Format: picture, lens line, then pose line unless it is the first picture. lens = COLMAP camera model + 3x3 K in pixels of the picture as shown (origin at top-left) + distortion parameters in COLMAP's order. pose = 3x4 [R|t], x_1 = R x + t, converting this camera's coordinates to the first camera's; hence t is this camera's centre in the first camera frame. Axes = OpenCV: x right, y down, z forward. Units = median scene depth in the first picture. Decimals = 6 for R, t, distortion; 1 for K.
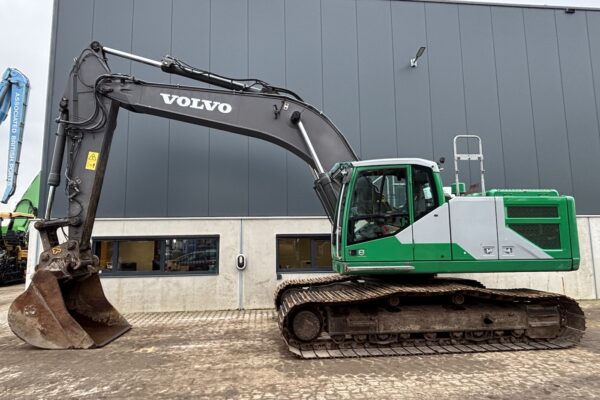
lens RADIAL K [[379.3, 0, 297.3], [0, 379.3, 200.5], [0, 0, 1]] dist [0.007458, -0.012815]
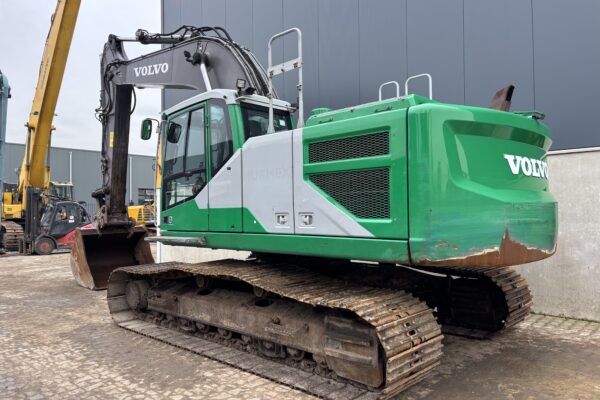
lens RADIAL K [[453.6, 0, 295.3], [0, 453.6, 201.8], [0, 0, 1]] dist [0.036457, -0.040125]
pose [[0.661851, -0.012844, -0.749526, 1.006868], [0.101311, 0.992213, 0.072458, 0.048948], [0.742758, -0.123891, 0.657998, 0.501022]]
